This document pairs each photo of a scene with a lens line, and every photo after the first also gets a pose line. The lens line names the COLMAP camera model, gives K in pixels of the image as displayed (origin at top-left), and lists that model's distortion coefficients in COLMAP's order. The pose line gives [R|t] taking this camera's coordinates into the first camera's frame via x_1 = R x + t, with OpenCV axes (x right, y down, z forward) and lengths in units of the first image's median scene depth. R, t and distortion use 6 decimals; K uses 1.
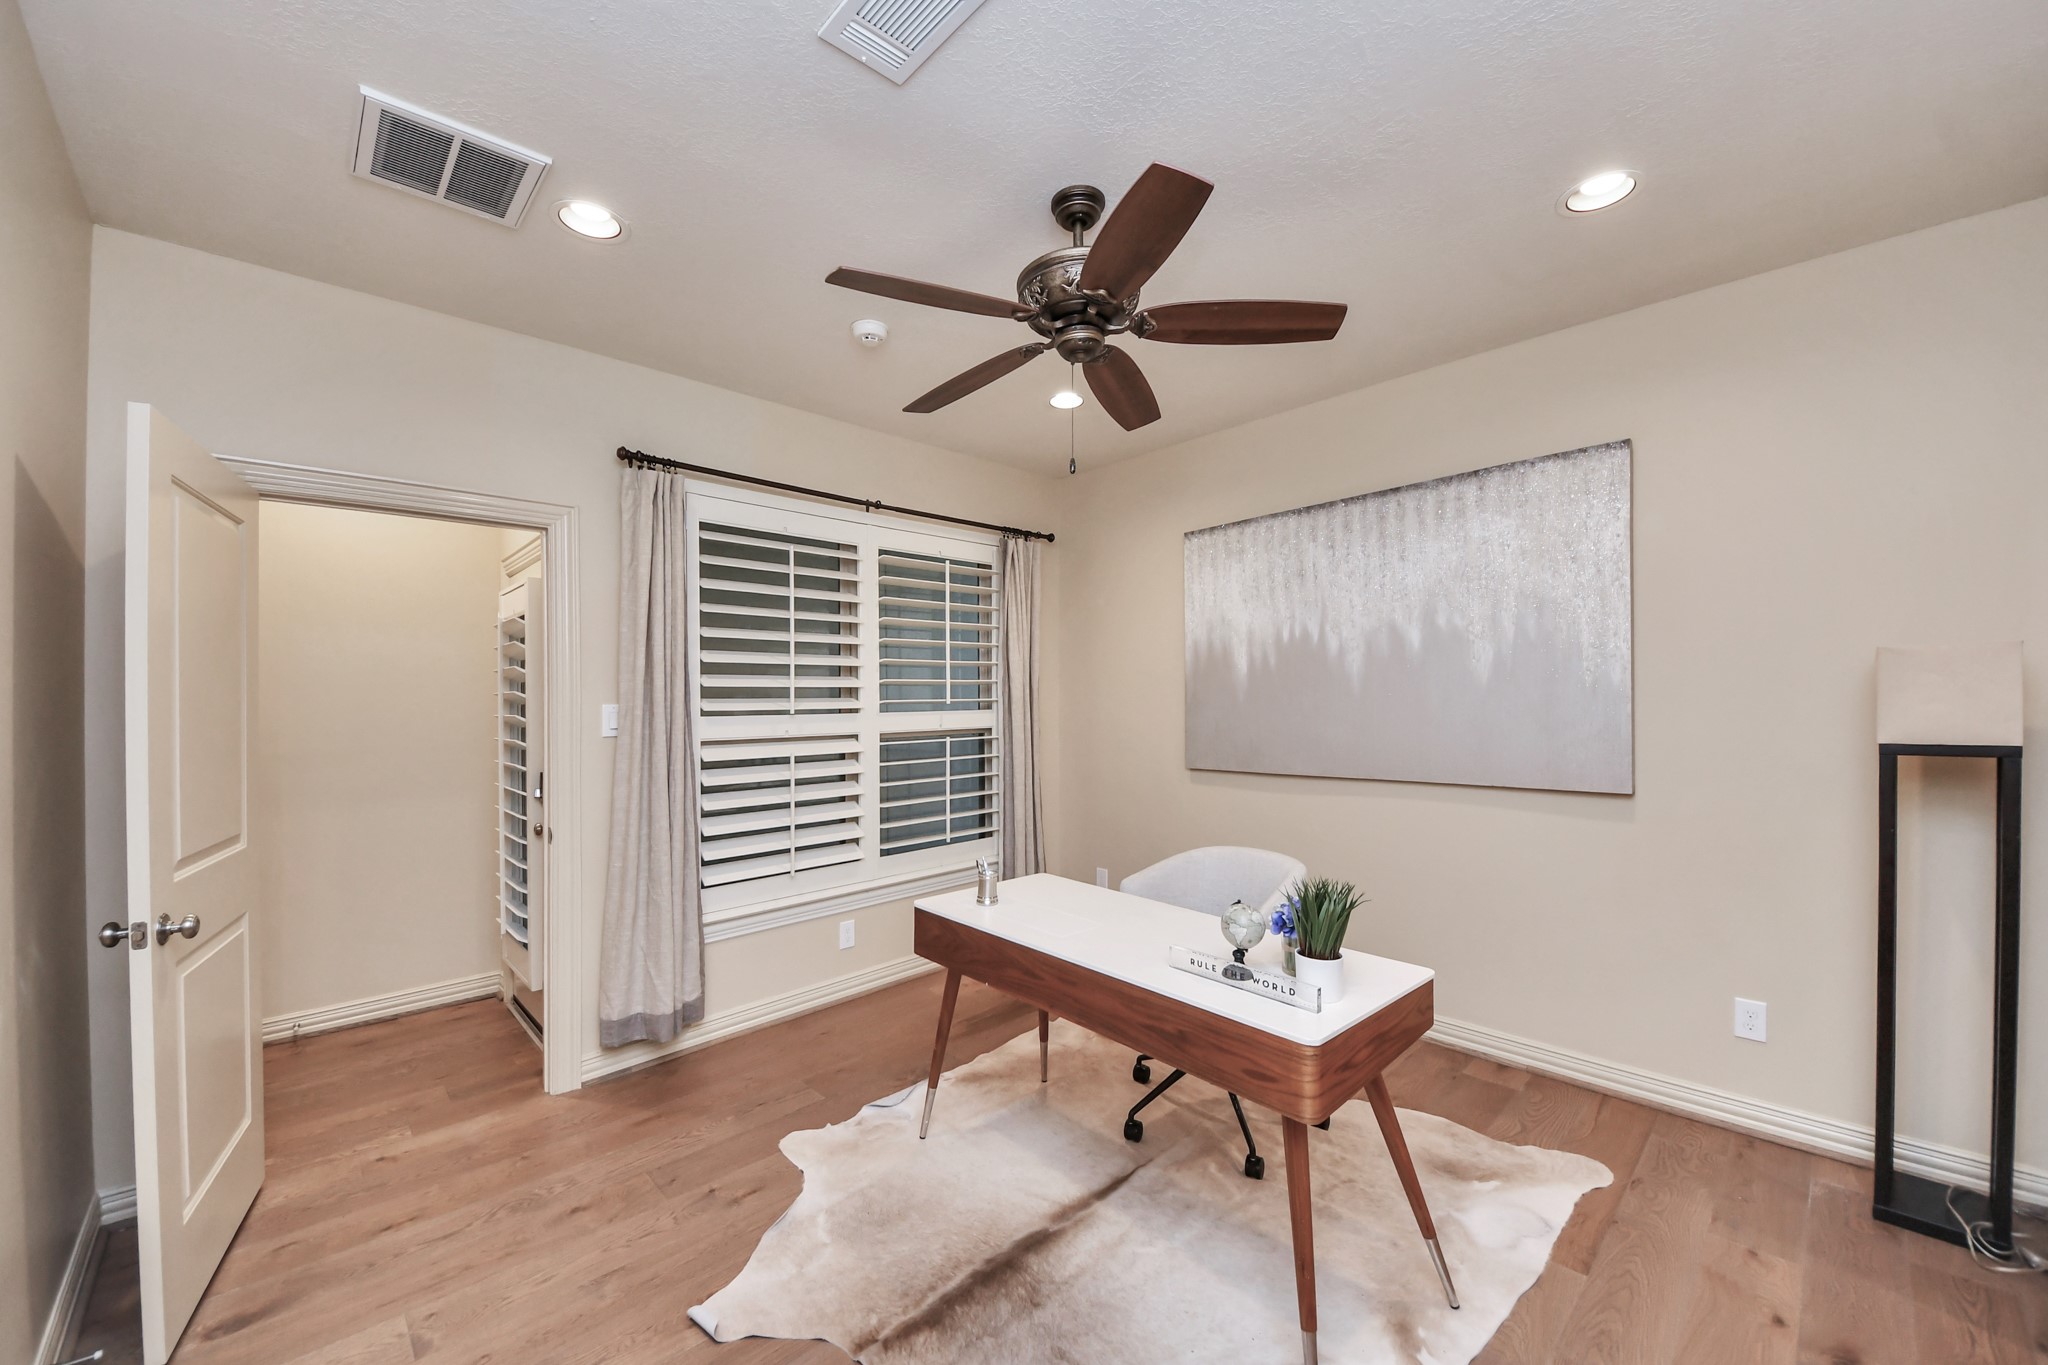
lens RADIAL K [[749.8, 0, 1017.7], [0, 749.8, 695.6], [0, 0, 1]] dist [-0.003795, -0.006140]
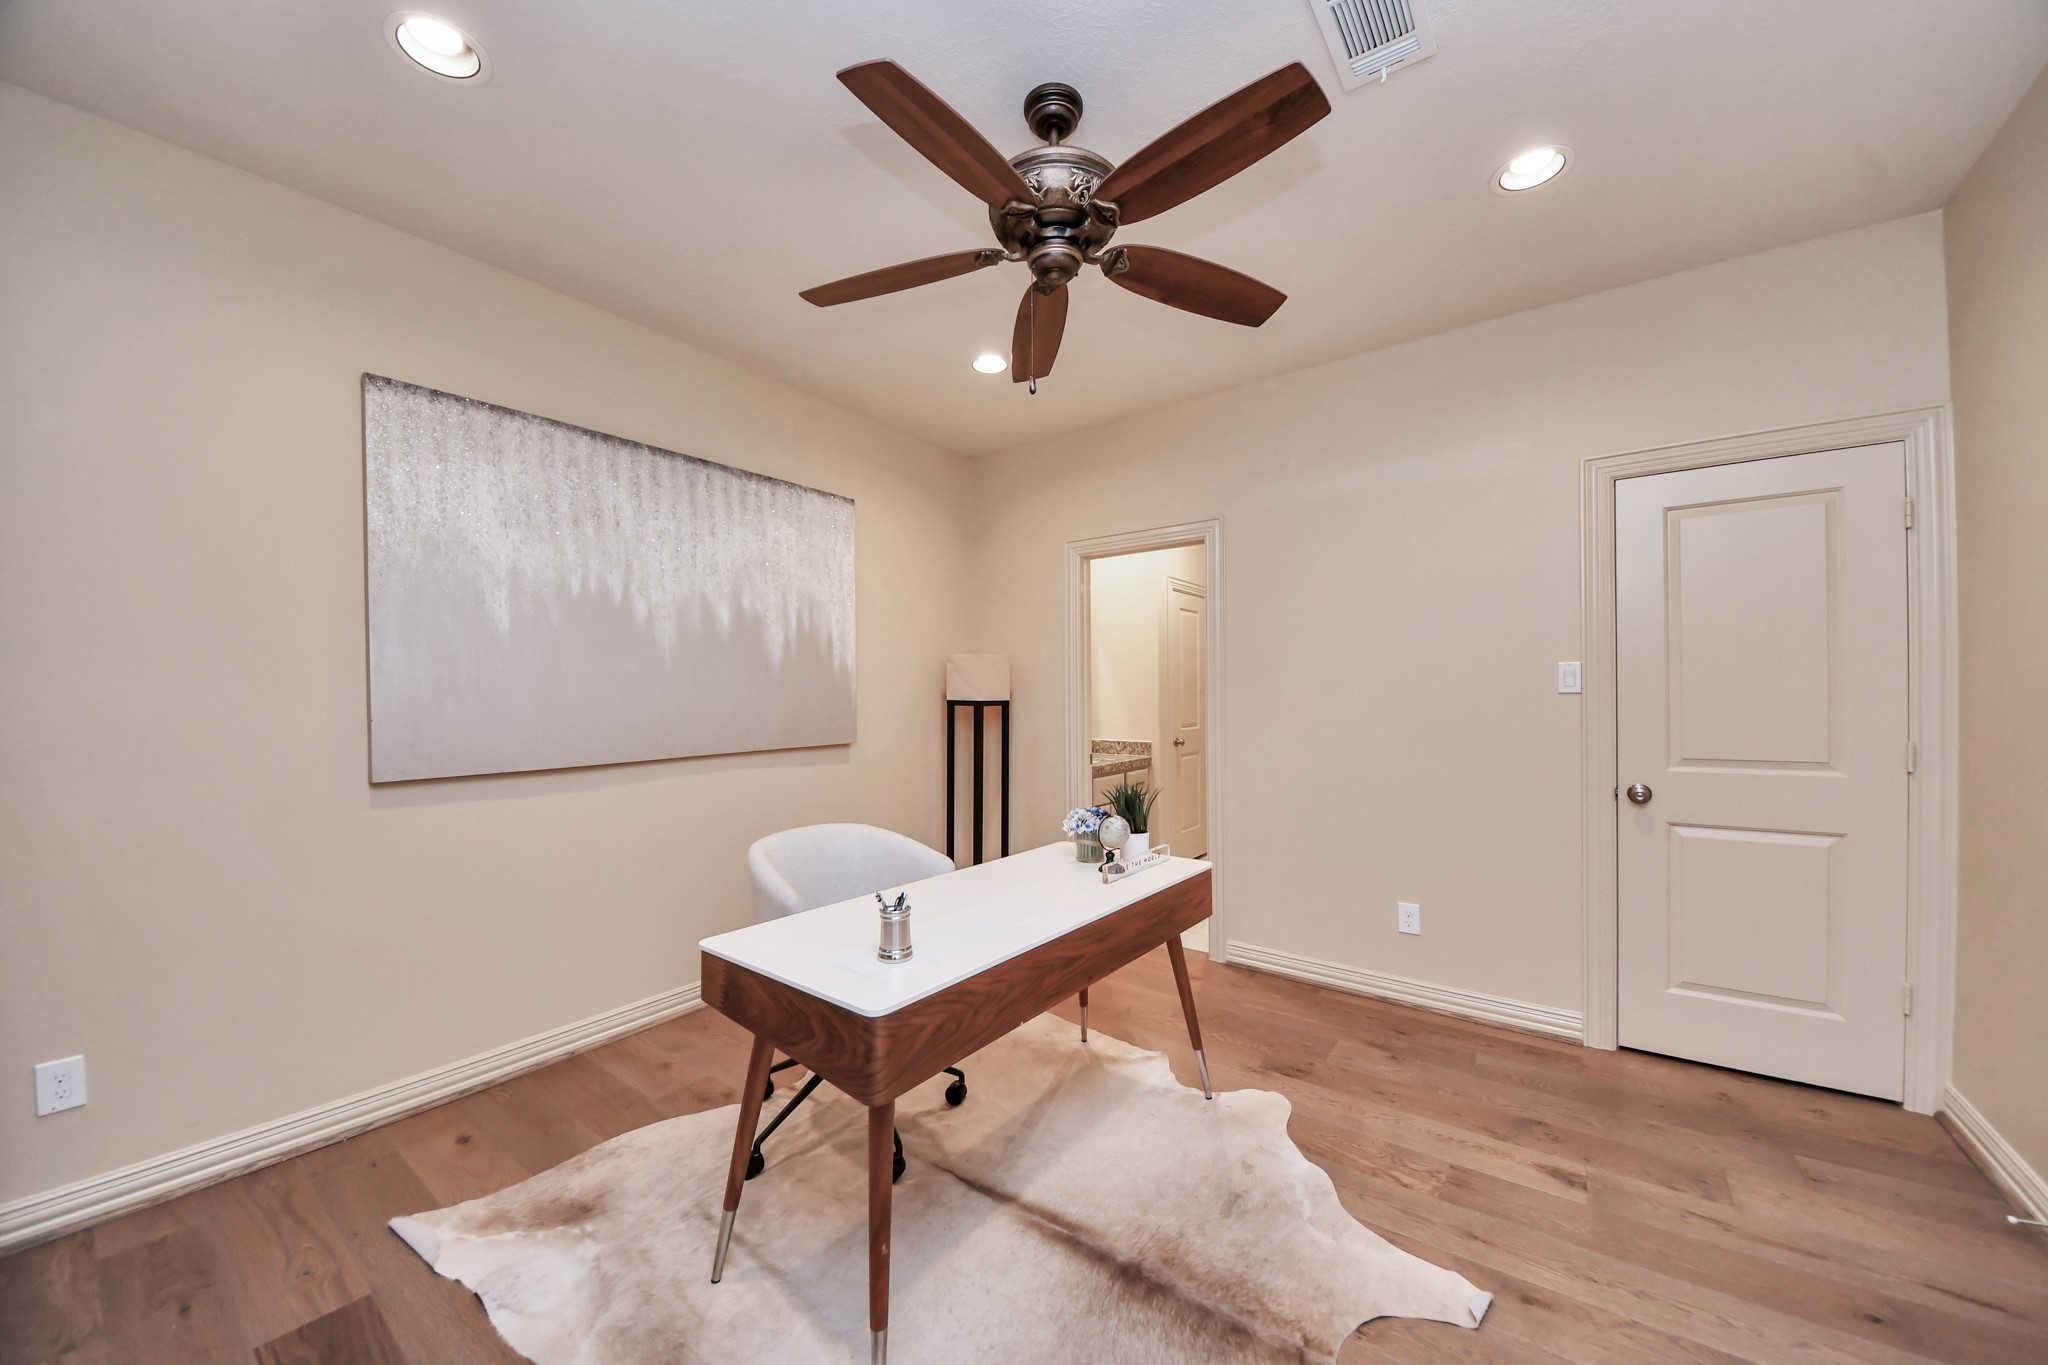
lens RADIAL K [[749.8, 0, 1009.5], [0, 749.8, 698.6], [0, 0, 1]] dist [-0.003795, -0.006140]
pose [[-0.197787, 0.012787, 0.980162, -0.522457], [0.002122, 0.999918, -0.012617, 0.048315], [-0.980243, -0.000415, -0.197798, 0.782476]]
